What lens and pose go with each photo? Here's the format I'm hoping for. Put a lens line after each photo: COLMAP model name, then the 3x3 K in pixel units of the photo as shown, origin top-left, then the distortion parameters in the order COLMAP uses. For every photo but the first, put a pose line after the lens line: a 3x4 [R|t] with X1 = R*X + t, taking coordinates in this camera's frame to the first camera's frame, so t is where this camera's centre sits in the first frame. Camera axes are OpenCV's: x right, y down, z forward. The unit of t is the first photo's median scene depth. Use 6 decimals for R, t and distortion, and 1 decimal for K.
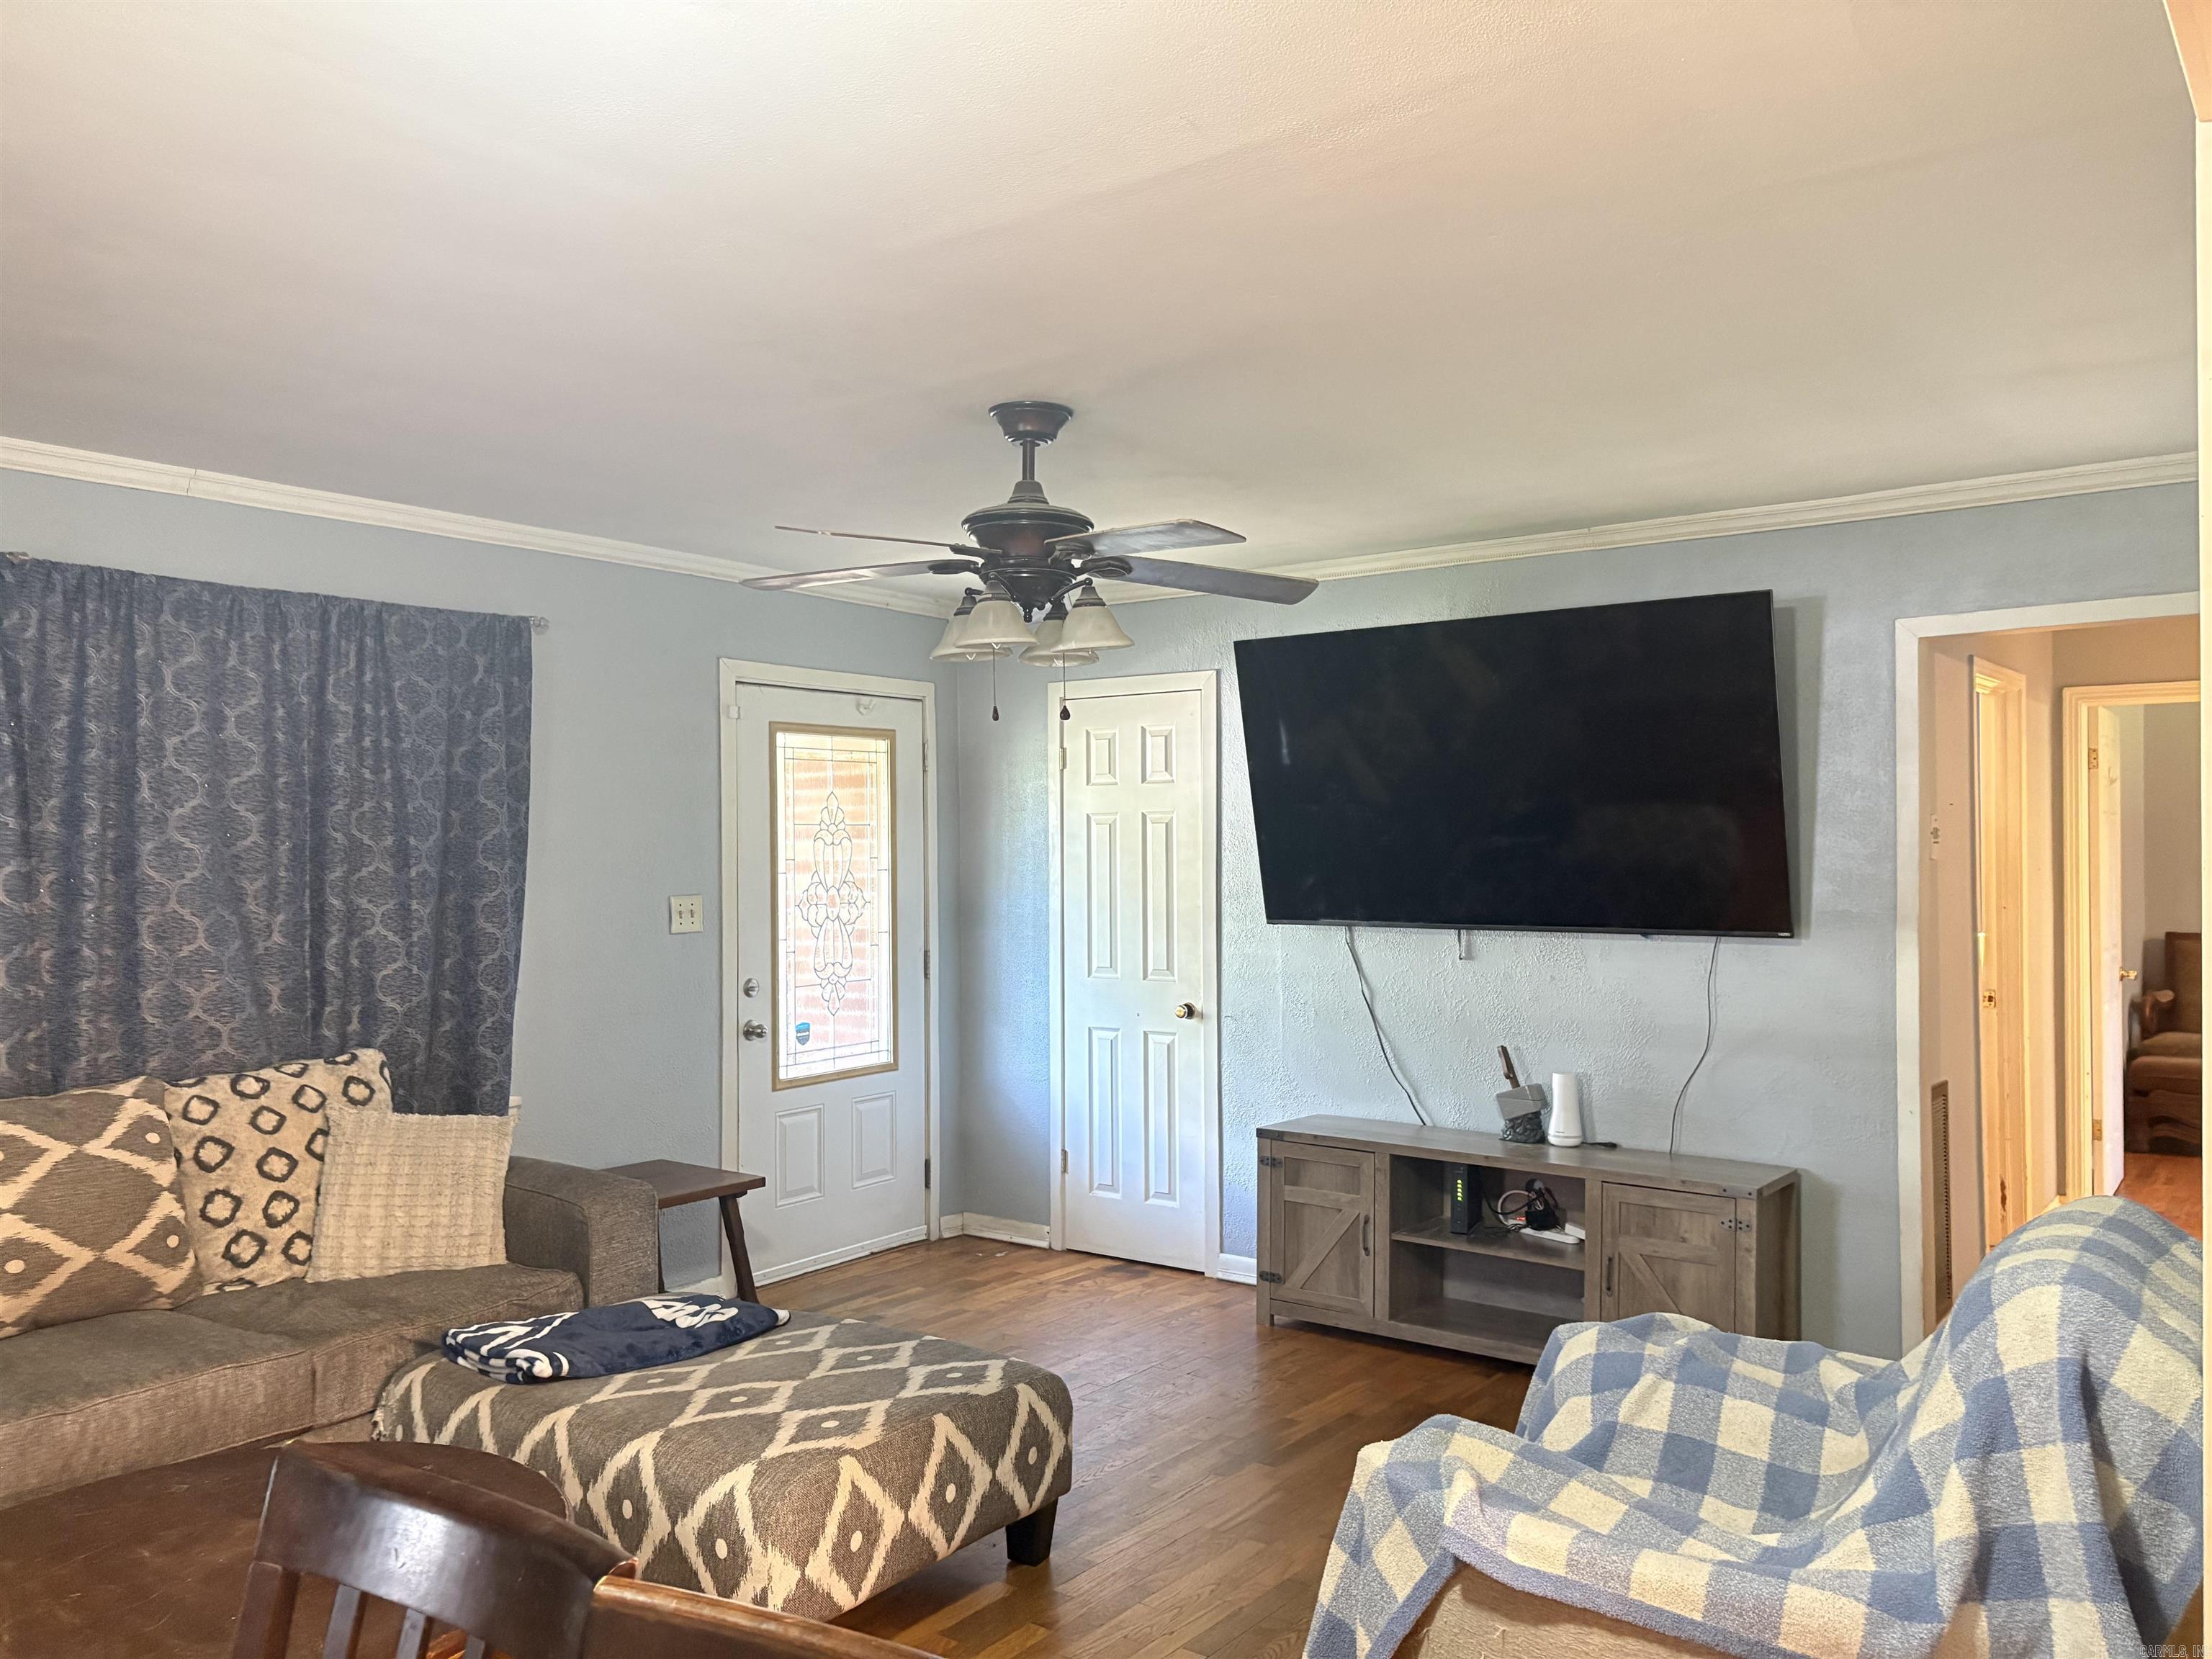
lens RADIAL K [[1685.4, 0, 1107.3], [0, 1685.4, 835.9], [0, 0, 1]] dist [-0.001256, 0.001932]
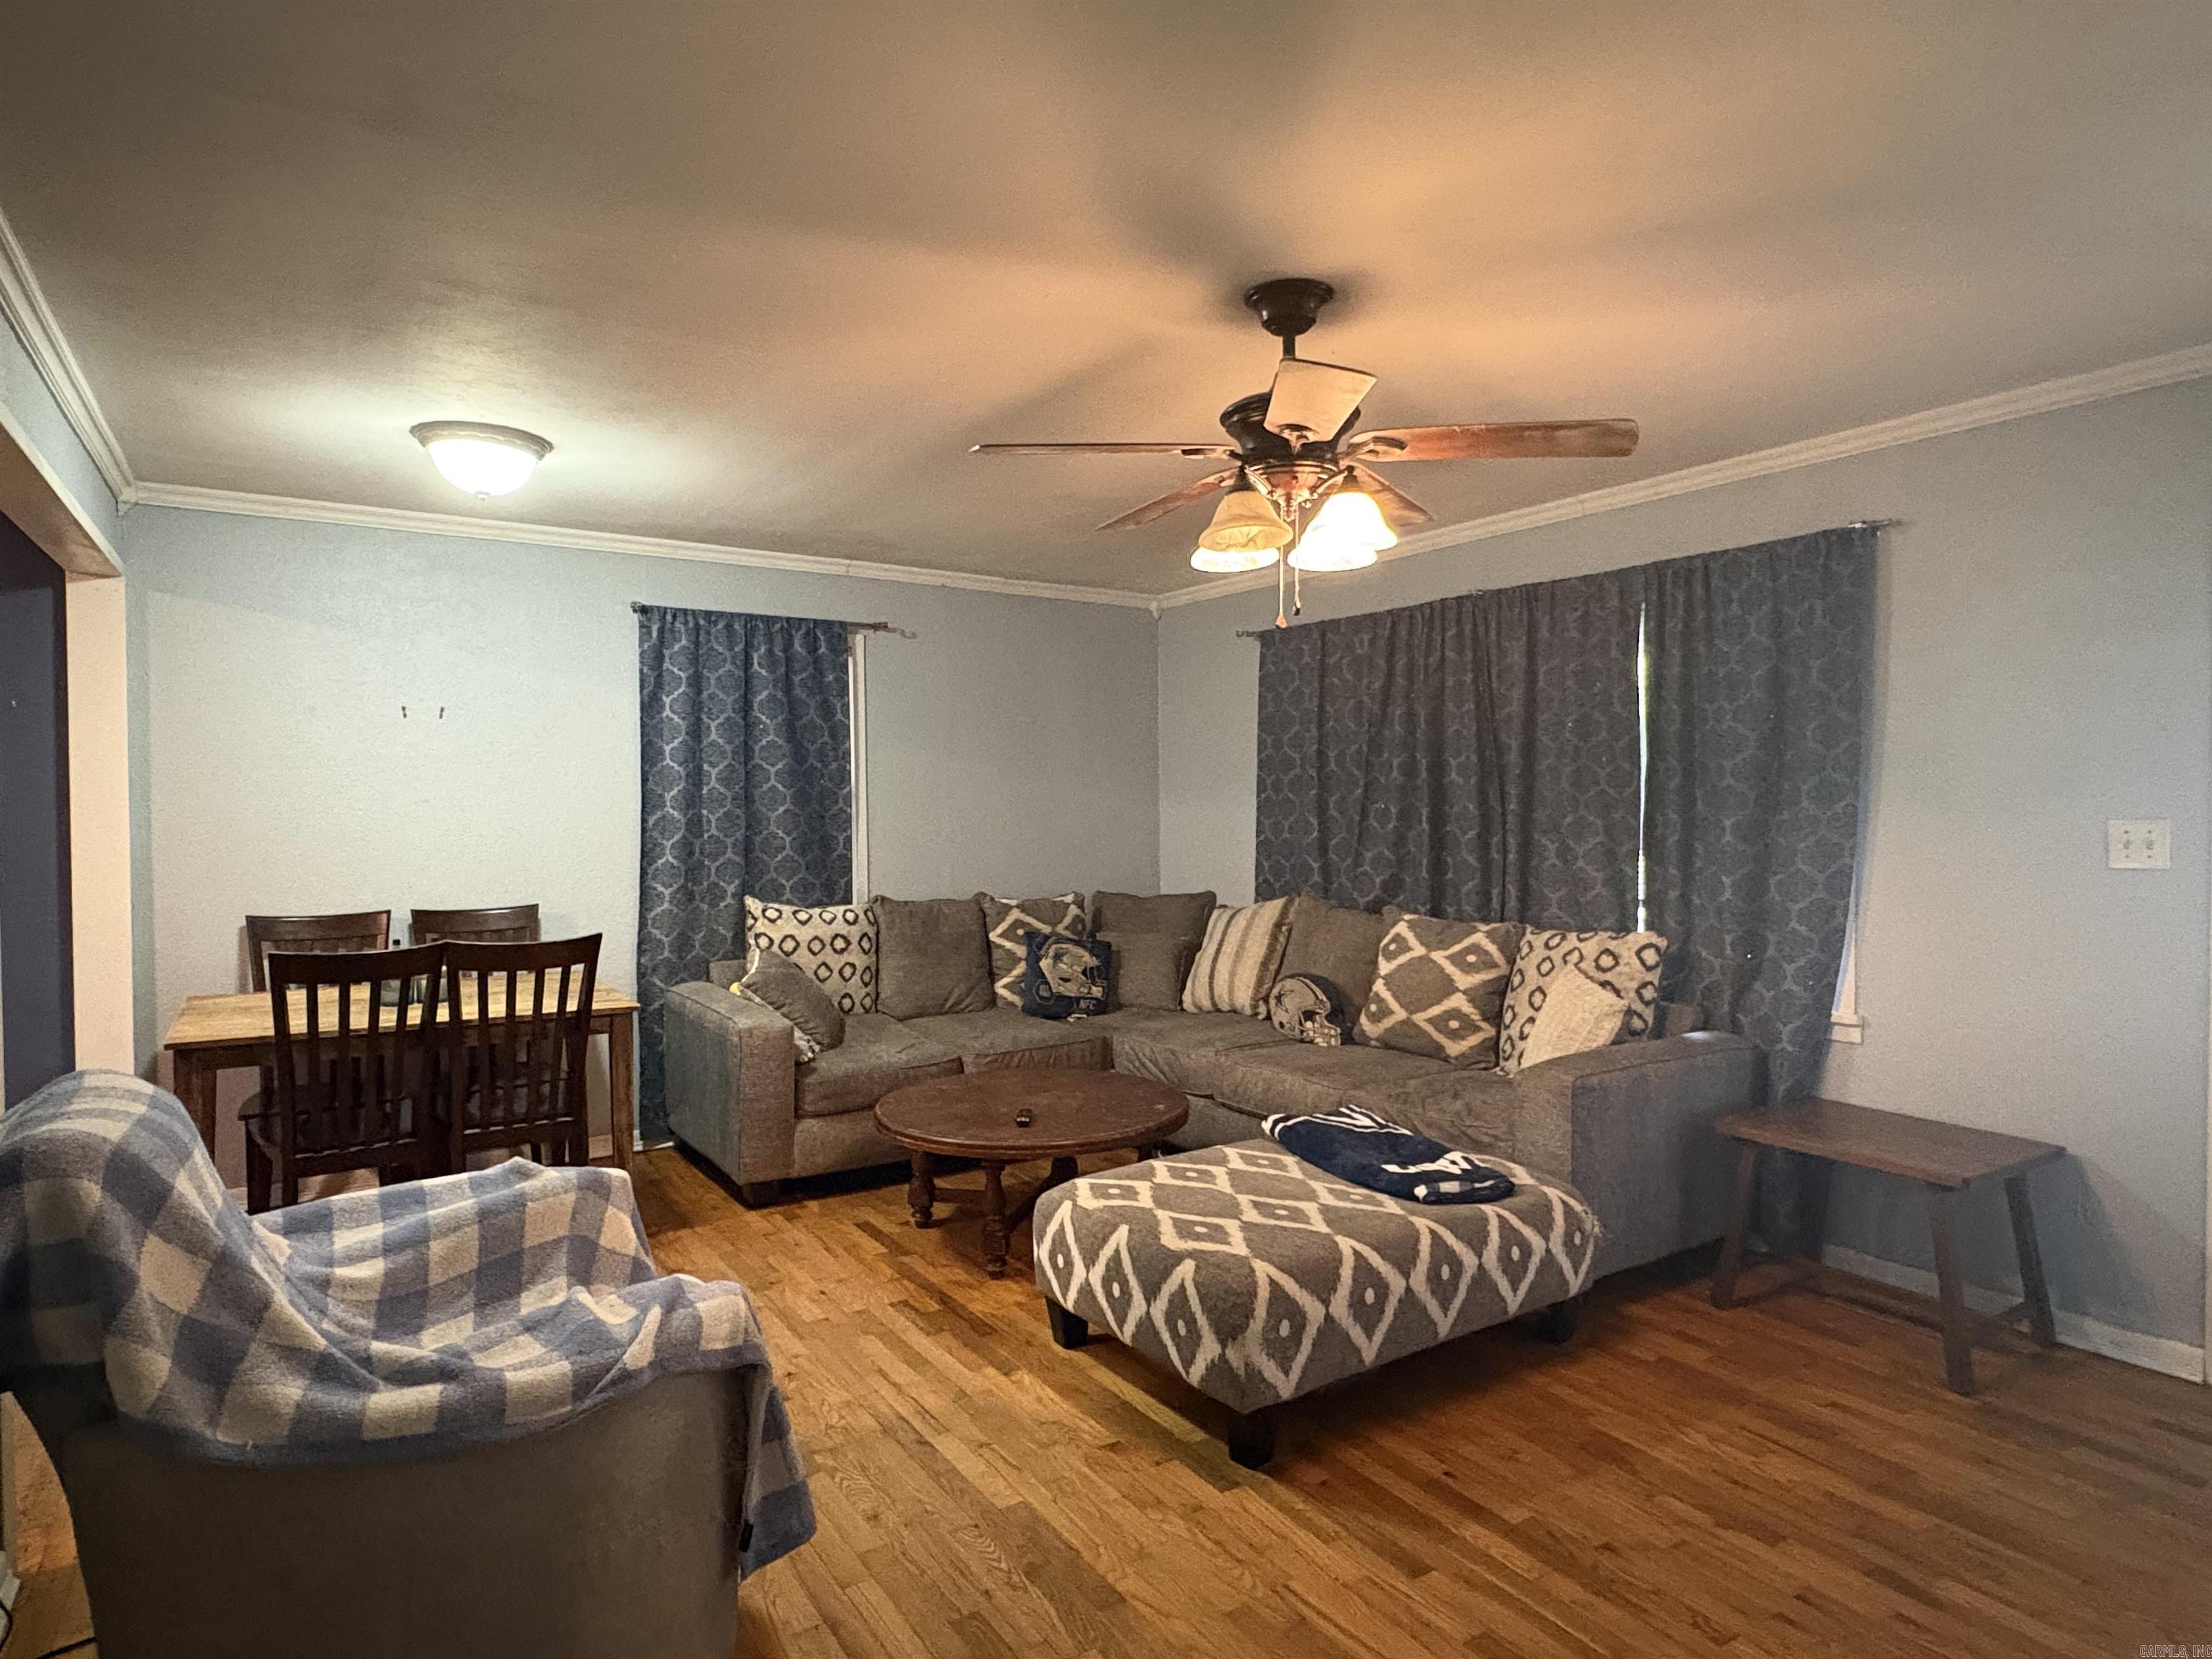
lens RADIAL K [[1271.0, 0, 1106.8], [0, 1271.0, 821.1], [0, 0, 1]] dist [-0.000938, 0.002463]
pose [[-0.333973, 0.023673, -0.942285, 0.669173], [0.011285, 0.999713, 0.021116, 0.027838], [0.942515, -0.003582, -0.334145, 1.135925]]
